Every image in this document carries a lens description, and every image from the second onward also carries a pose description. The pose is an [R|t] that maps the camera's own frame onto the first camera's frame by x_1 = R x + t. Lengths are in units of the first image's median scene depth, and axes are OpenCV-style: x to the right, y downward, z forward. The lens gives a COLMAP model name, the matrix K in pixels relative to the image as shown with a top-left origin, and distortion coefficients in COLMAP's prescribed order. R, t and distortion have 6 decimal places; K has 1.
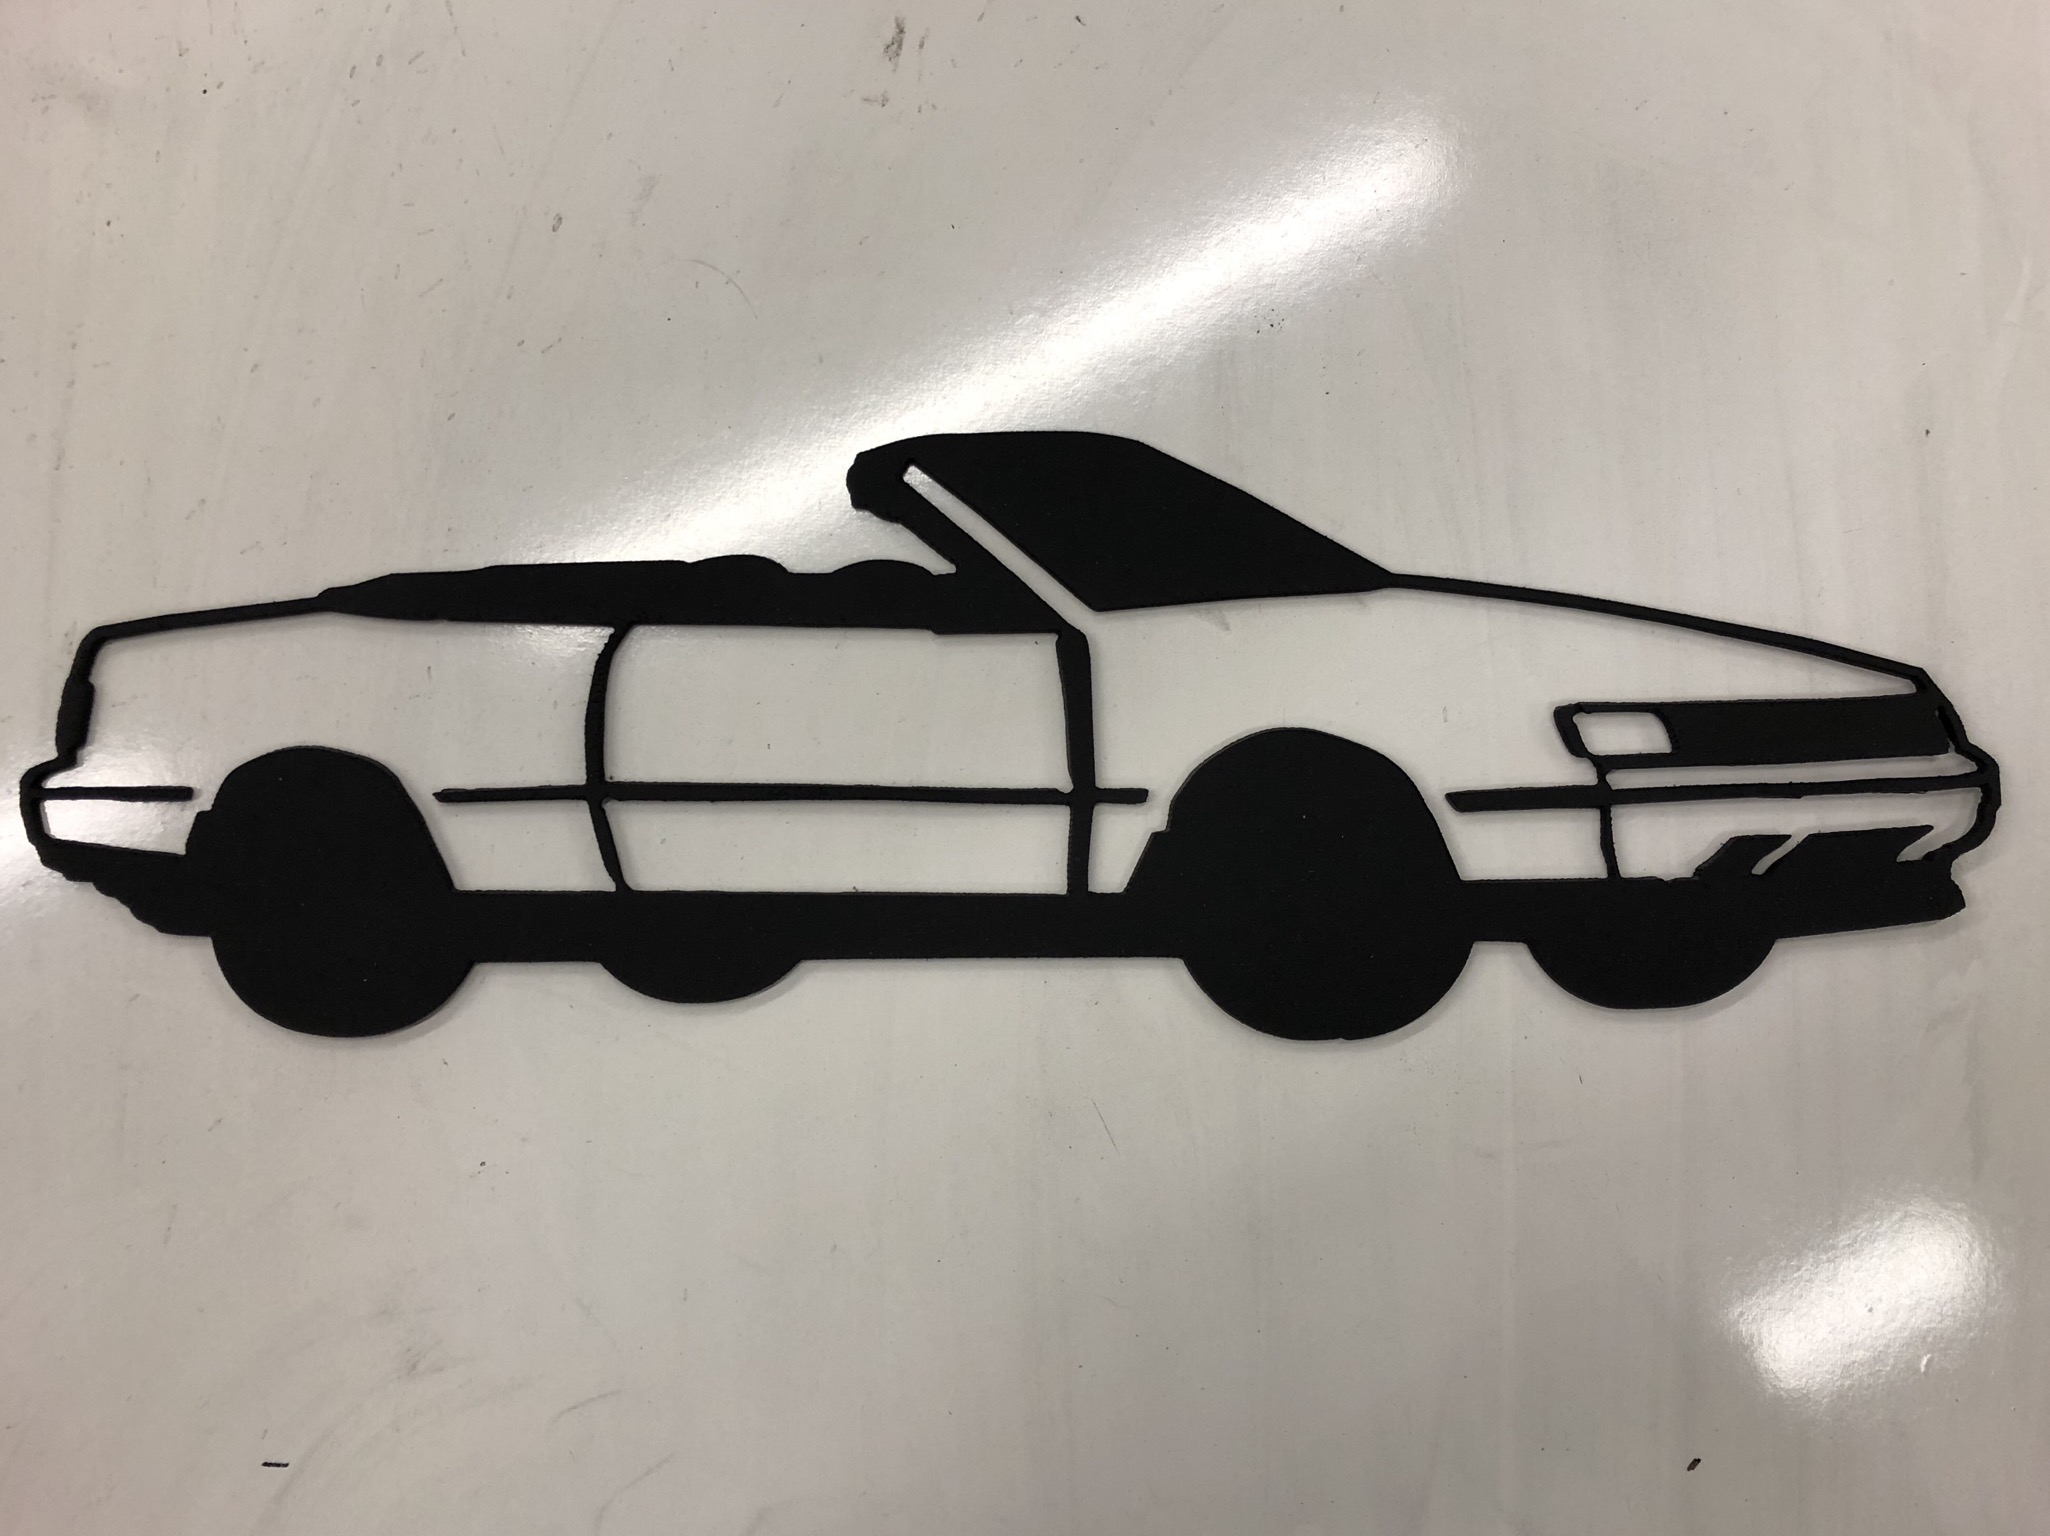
lens RADIAL K [[1692.3, 0, 1018.0], [0, 1692.3, 764.9], [0, 0, 1]] dist [0.005327, 0.001366]
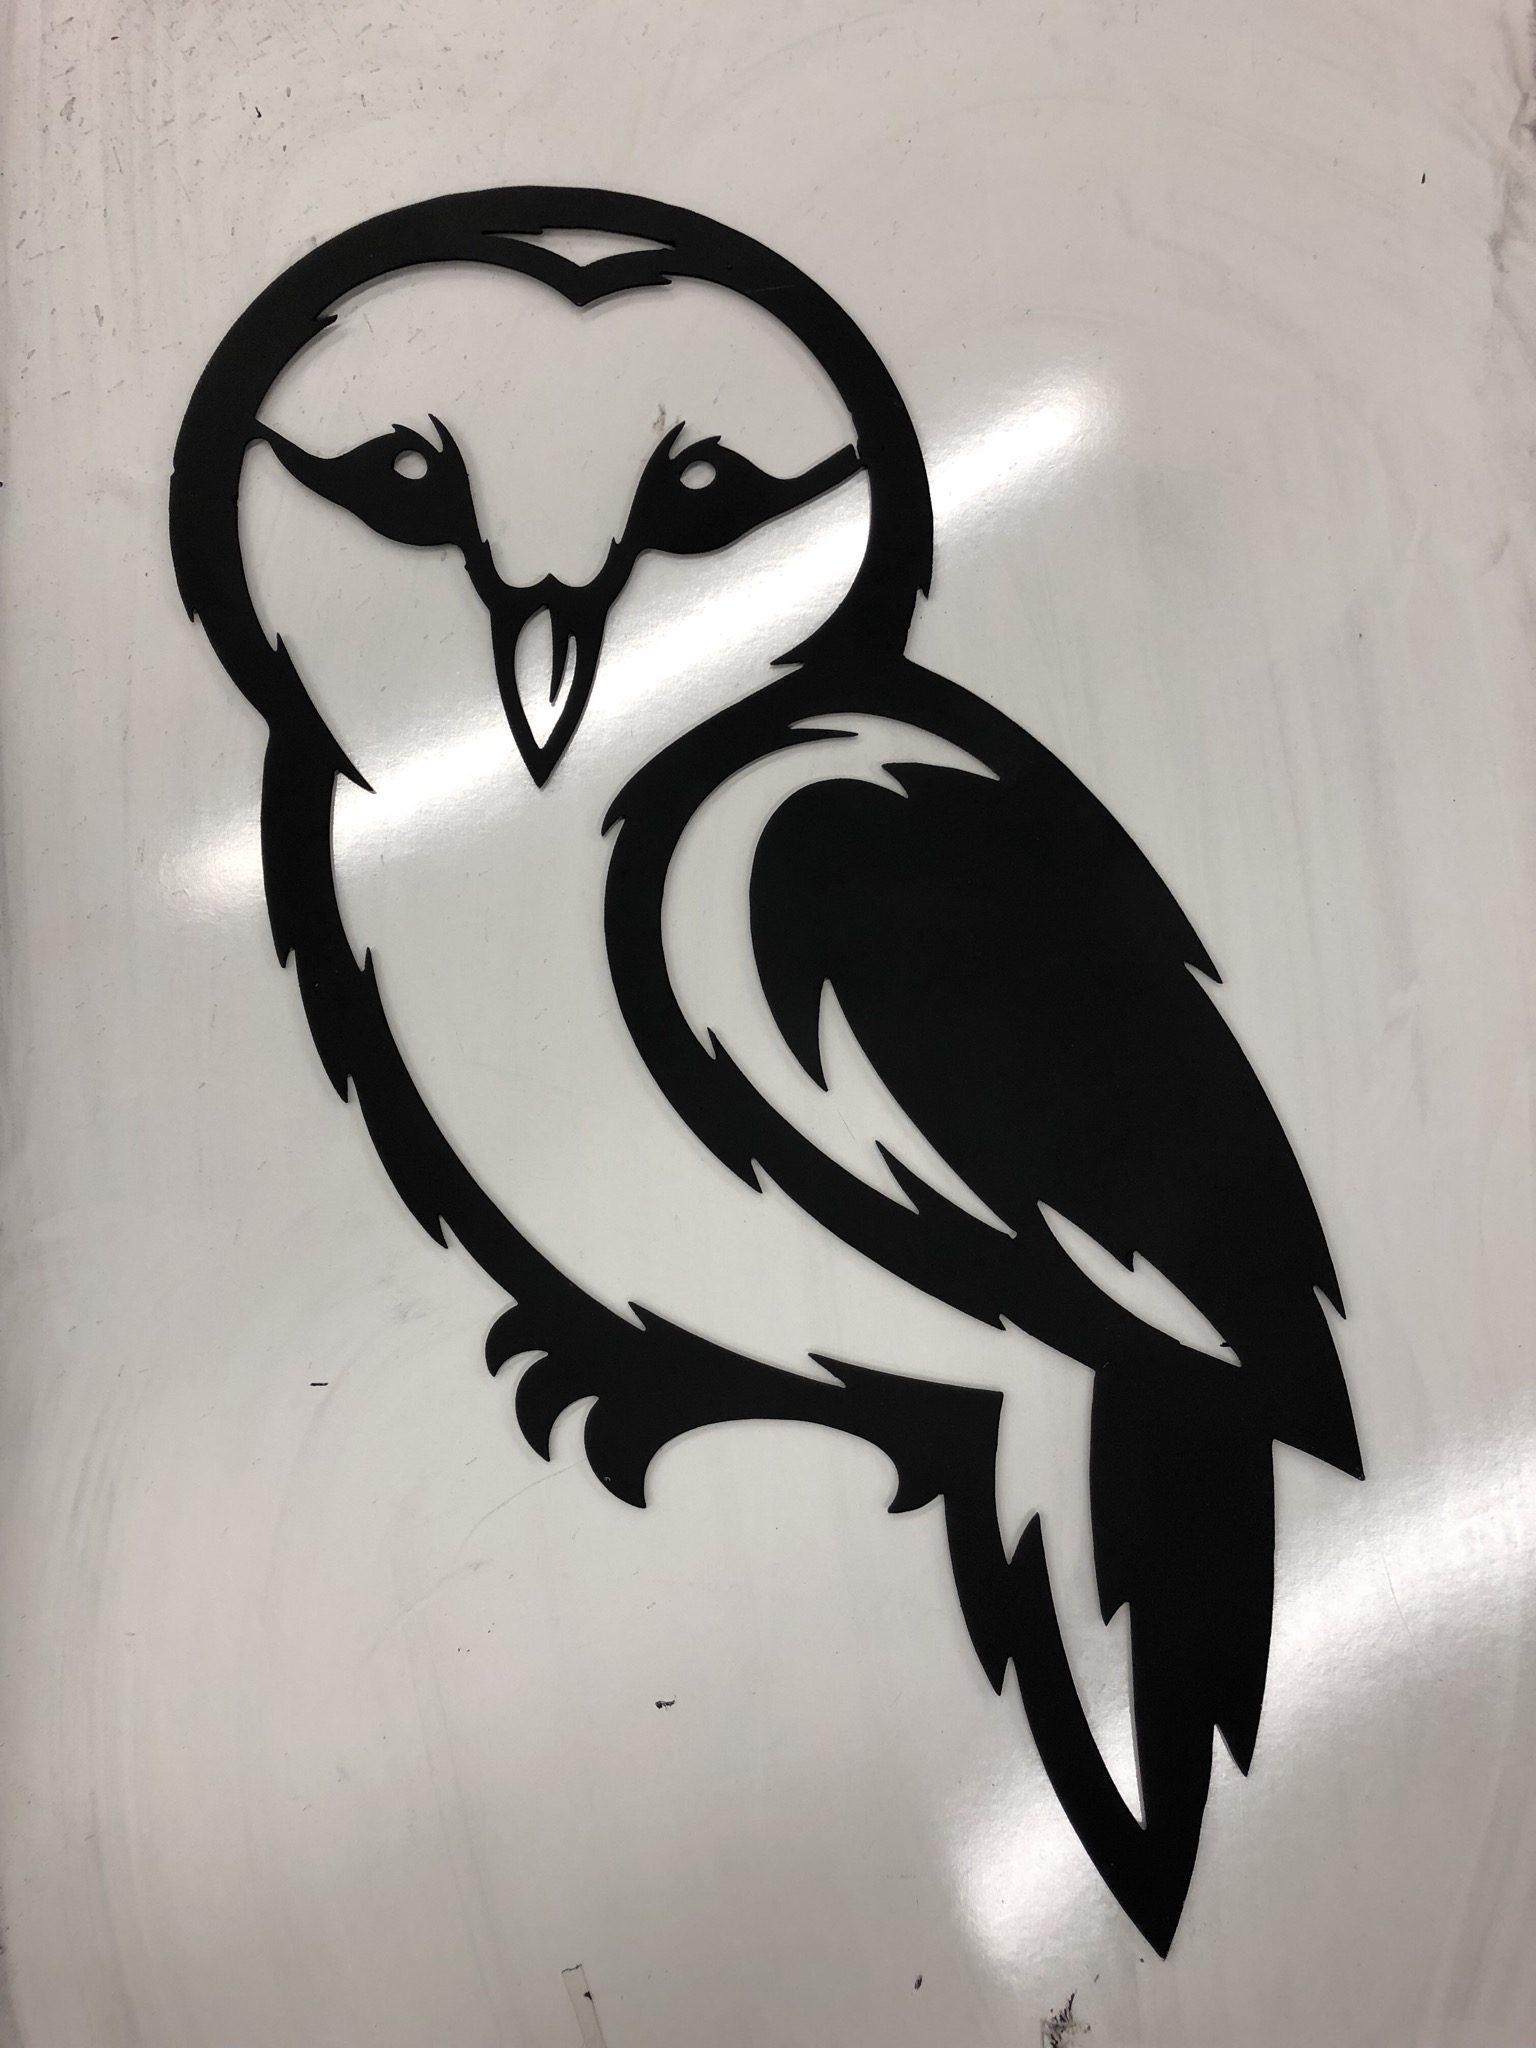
lens RADIAL K [[1690.6, 0, 776.4], [0, 1690.6, 1014.4], [0, 0, 1]] dist [0.005327, 0.001366]
pose [[0.997498, -0.068034, 0.019210, -0.034512], [0.068006, 0.997683, 0.002086, 0.103978], [-0.019308, -0.000774, 0.999813, -0.508786]]
